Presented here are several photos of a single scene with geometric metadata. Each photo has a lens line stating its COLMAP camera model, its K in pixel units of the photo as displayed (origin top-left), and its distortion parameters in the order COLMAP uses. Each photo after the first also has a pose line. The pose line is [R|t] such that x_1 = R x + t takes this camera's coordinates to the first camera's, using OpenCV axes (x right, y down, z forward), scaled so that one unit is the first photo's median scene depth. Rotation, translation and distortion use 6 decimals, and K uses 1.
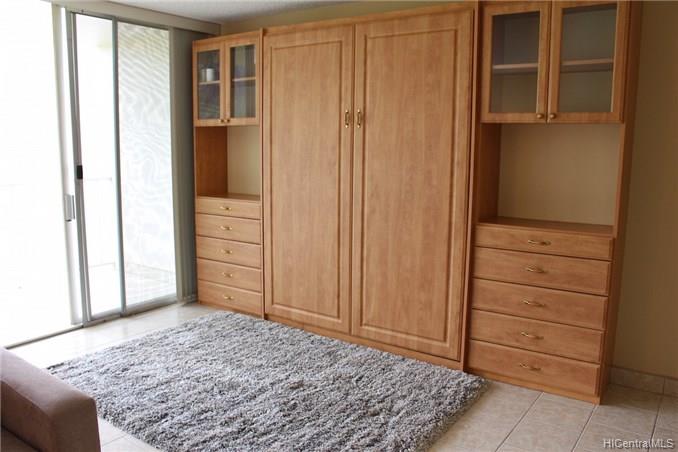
lens RADIAL K [[562.8, 0, 339.4], [0, 562.8, 226.5], [0, 0, 1]] dist [-0.124601, 0.070038]
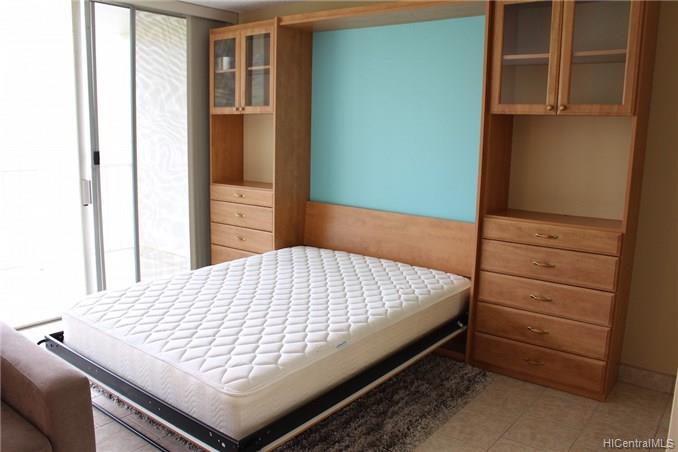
lens RADIAL K [[562.8, 0, 339.1], [0, 562.8, 225.0], [0, 0, 1]] dist [-0.124601, 0.070038]
pose [[0.998587, 0.020625, -0.048980, 0.035586], [-0.019864, 0.999675, 0.015971, 0.000792], [0.049294, -0.014976, 0.998672, -0.001765]]
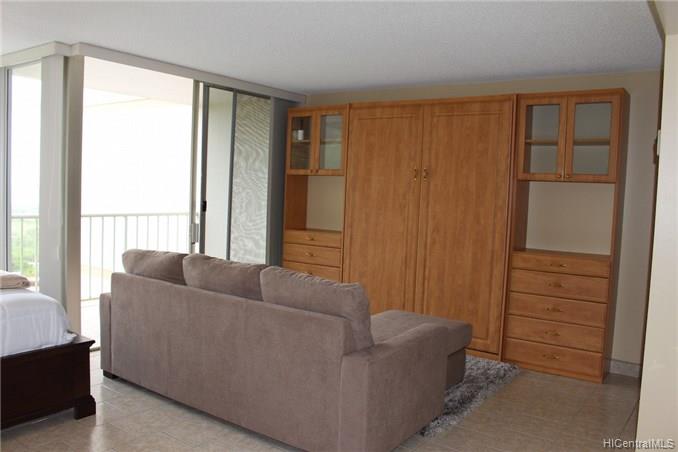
lens RADIAL K [[562.8, 0, 339.4], [0, 562.8, 228.5], [0, 0, 1]] dist [-0.124601, 0.070038]
pose [[0.999394, 0.030476, -0.016795, -0.155001], [-0.031738, 0.996219, -0.080876, 0.060111], [0.014267, 0.081360, 0.996583, -0.369866]]
